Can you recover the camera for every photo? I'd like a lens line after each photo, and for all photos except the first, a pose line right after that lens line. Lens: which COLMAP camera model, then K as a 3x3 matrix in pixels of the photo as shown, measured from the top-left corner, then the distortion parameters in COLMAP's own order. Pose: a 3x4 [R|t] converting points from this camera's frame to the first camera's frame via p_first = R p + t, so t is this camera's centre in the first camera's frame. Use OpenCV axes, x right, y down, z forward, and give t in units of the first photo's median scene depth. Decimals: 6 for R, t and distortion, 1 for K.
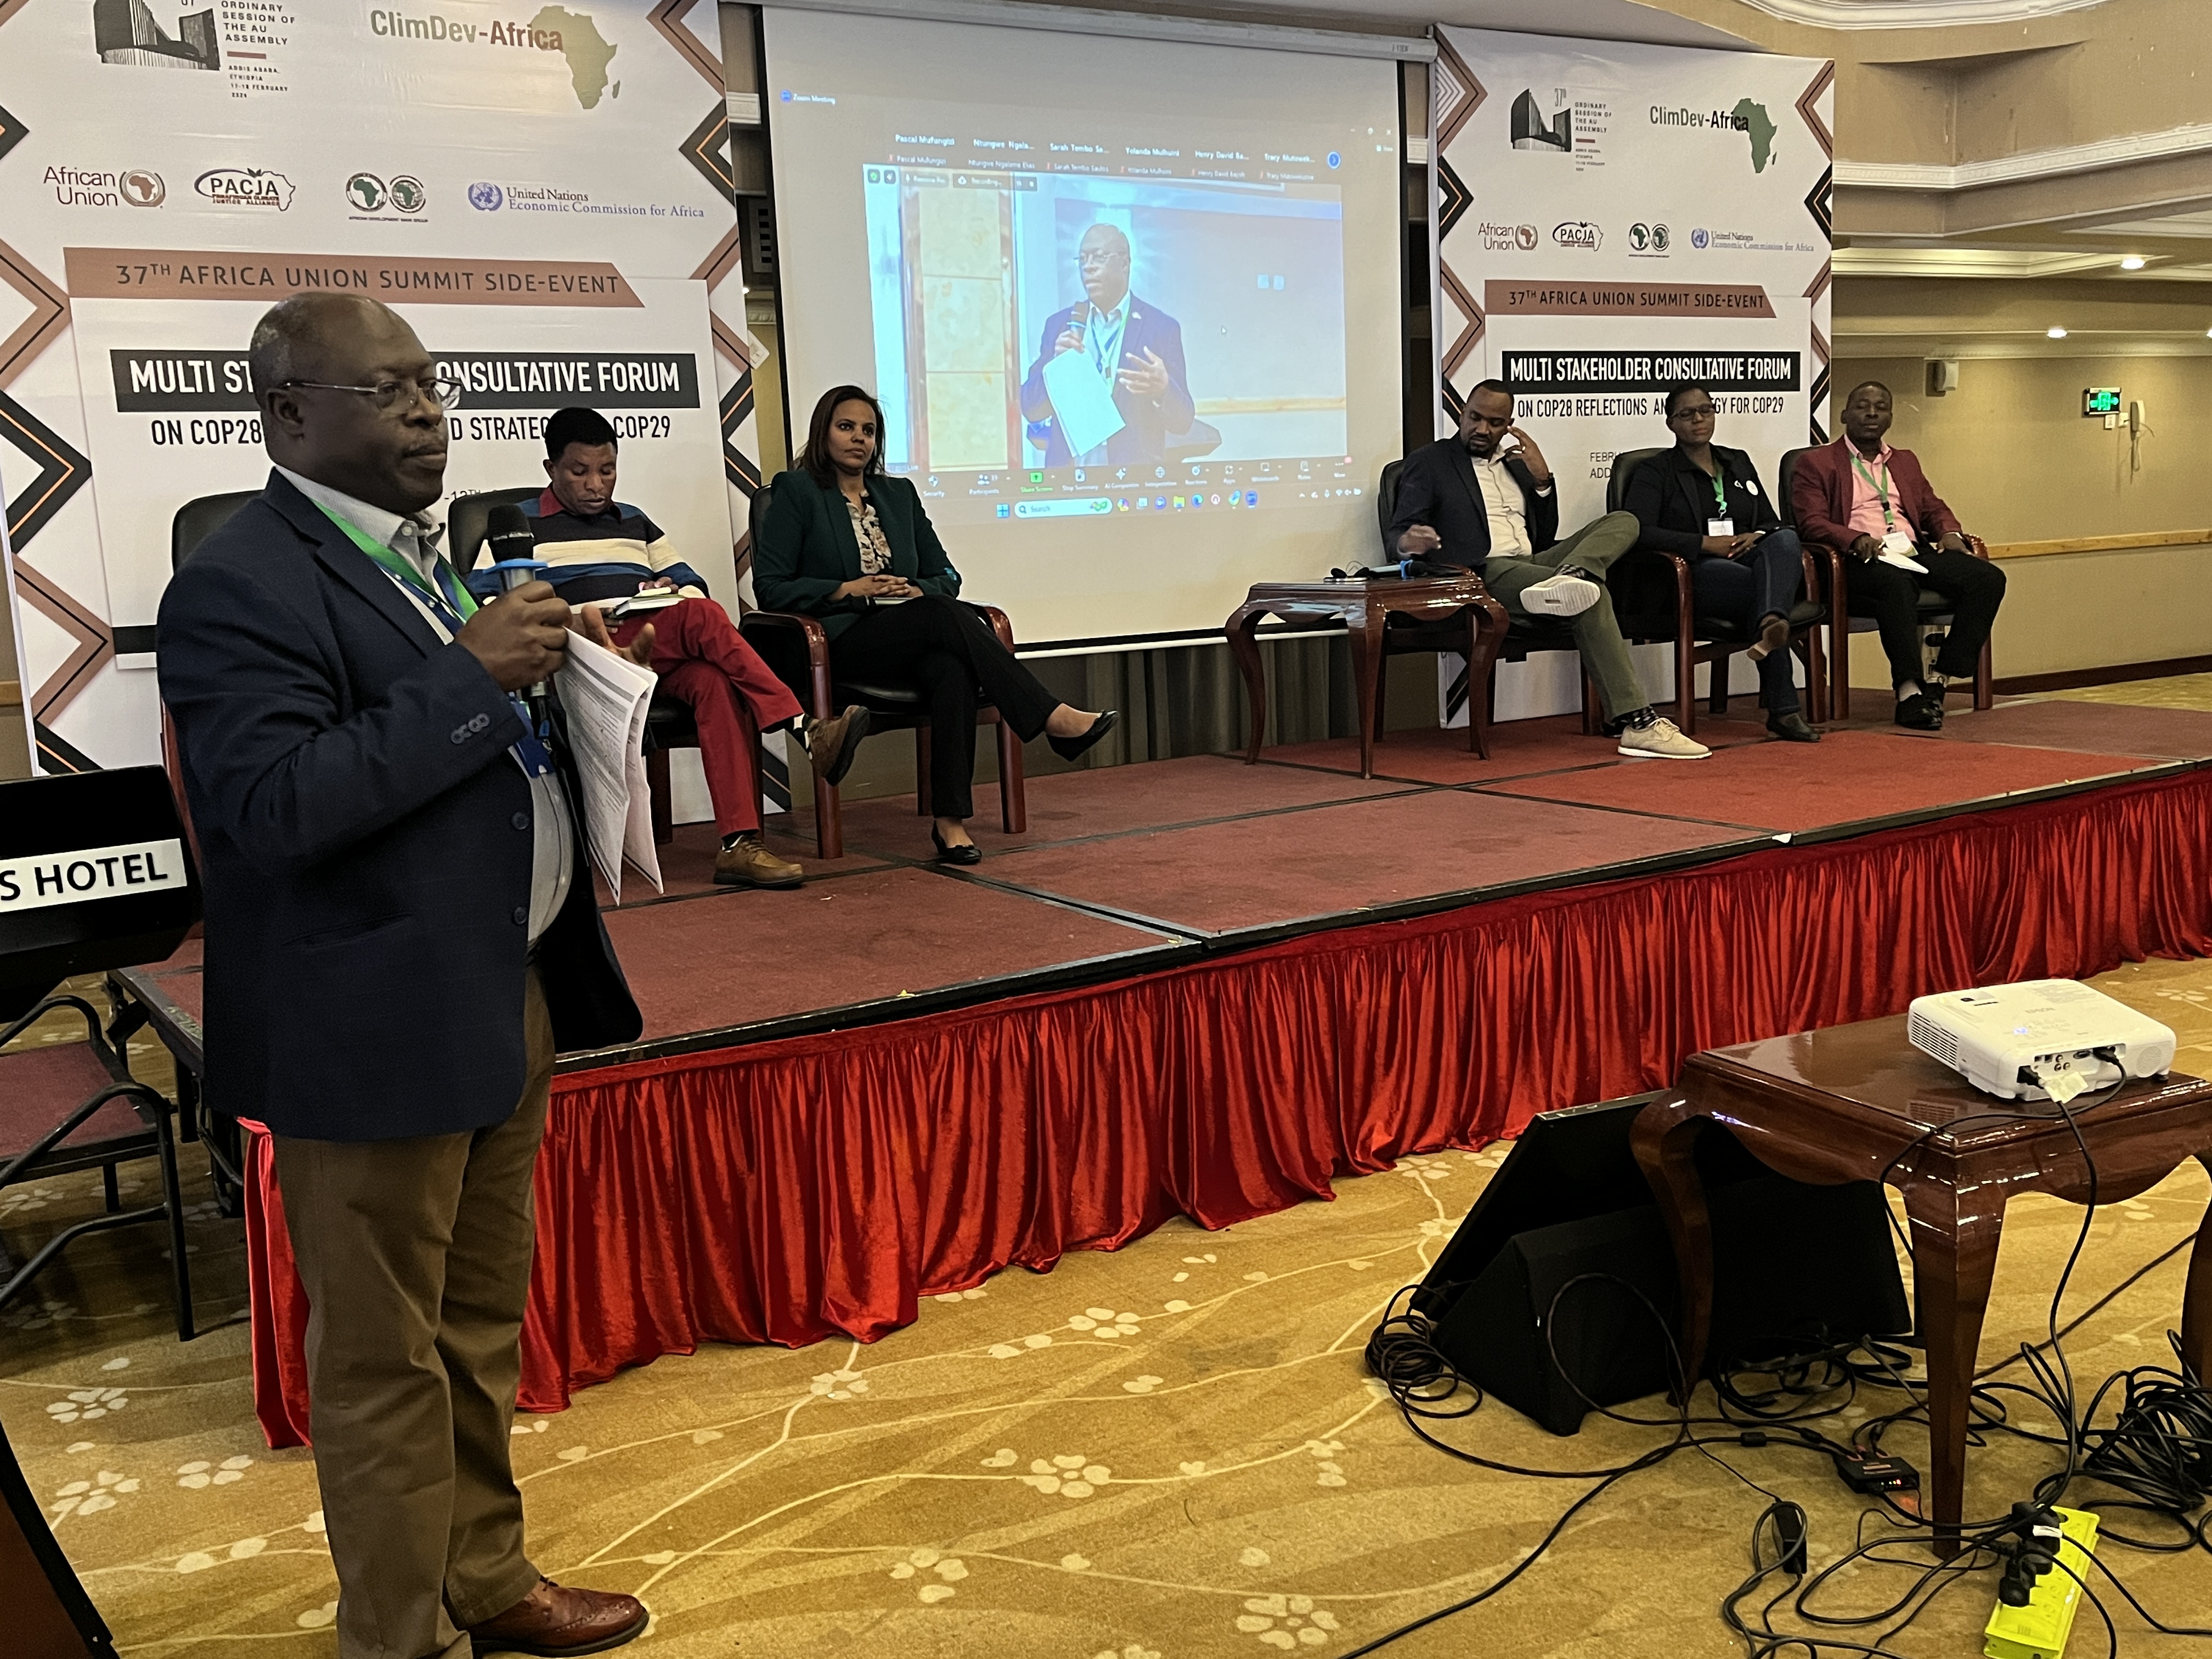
lens RADIAL K [[2080.9, 0, 1086.7], [0, 2080.9, 837.3], [0, 0, 1]] dist [0.030508, 0.000000]
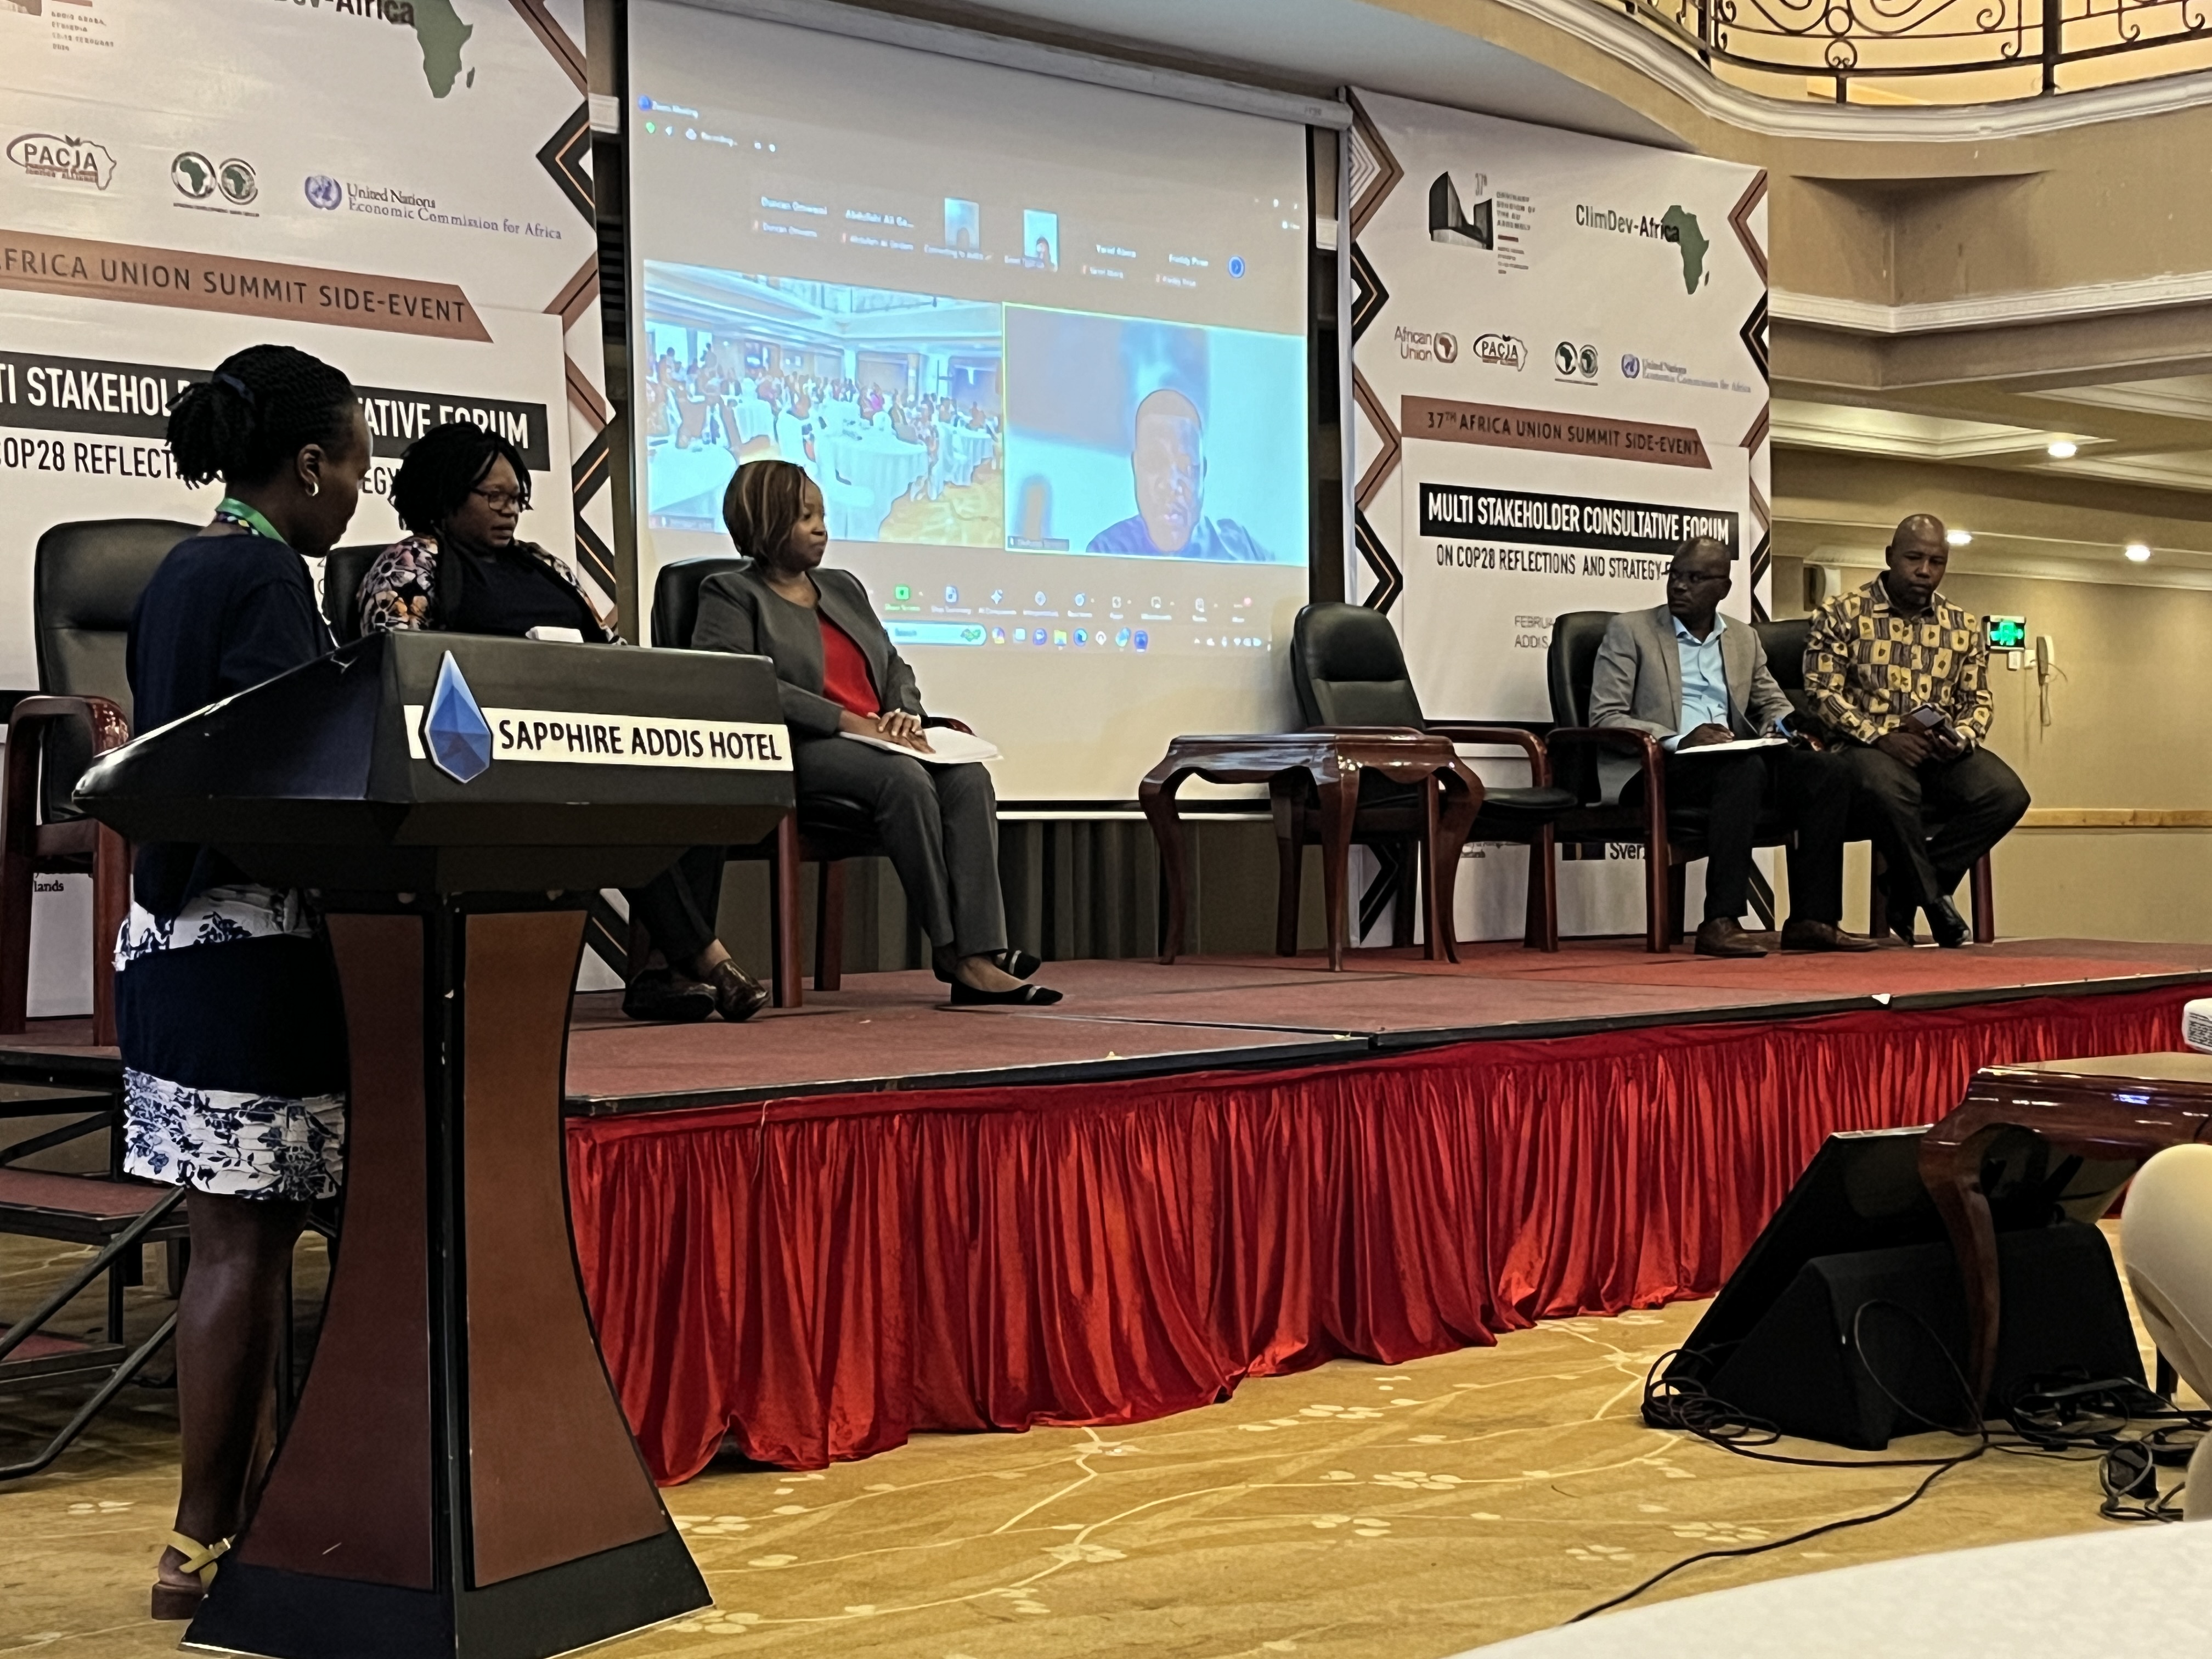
lens RADIAL K [[3484.7, 0, 1107.0], [0, 3484.7, 874.6], [0, 0, 1]] dist [0.056856, 0.000000]
pose [[0.972103, 0.030723, 0.232533, -0.305851], [0.003118, 0.989604, -0.143783, 0.147579], [-0.234533, 0.140497, 0.961902, -0.326464]]
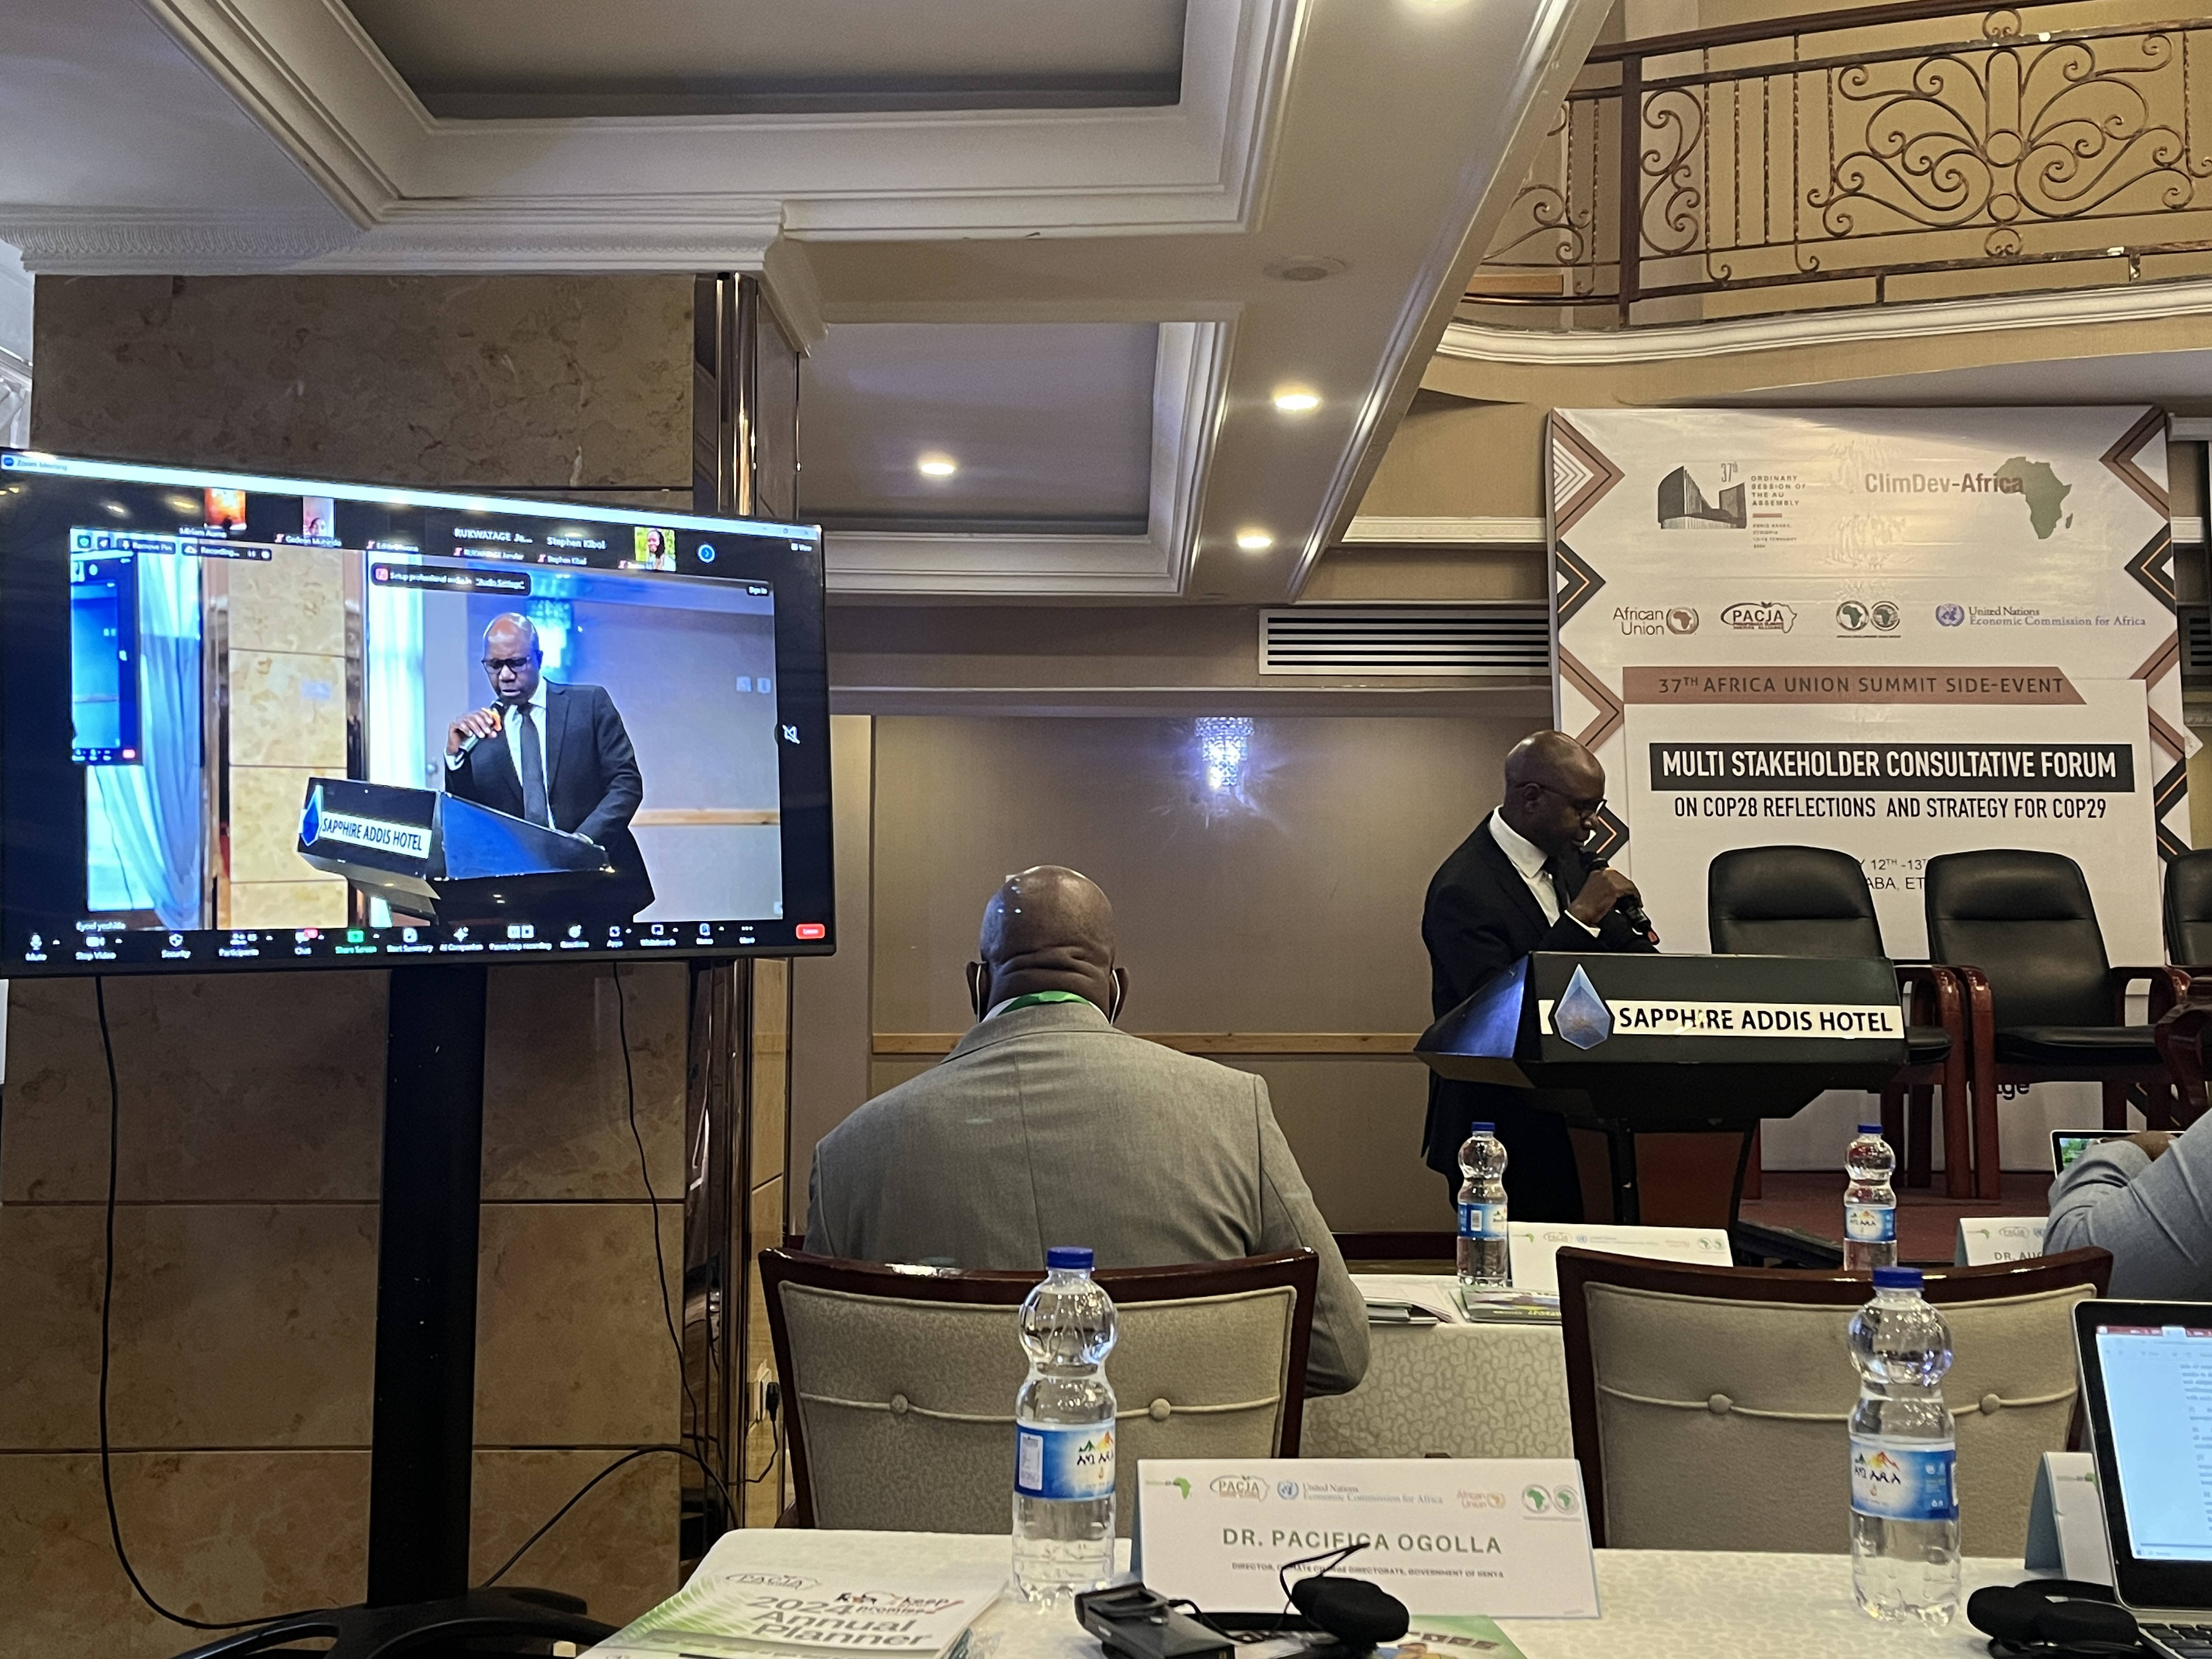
lens RADIAL K [[2328.3, 0, 1046.7], [0, 2328.3, 847.9], [0, 0, 1]] dist [-0.015907, 0.000000]
pose [[0.852445, 0.007171, -0.522767, -0.038505], [-0.117648, 0.976892, -0.178442, 0.115359], [0.509407, 0.213615, 0.833590, -0.321734]]
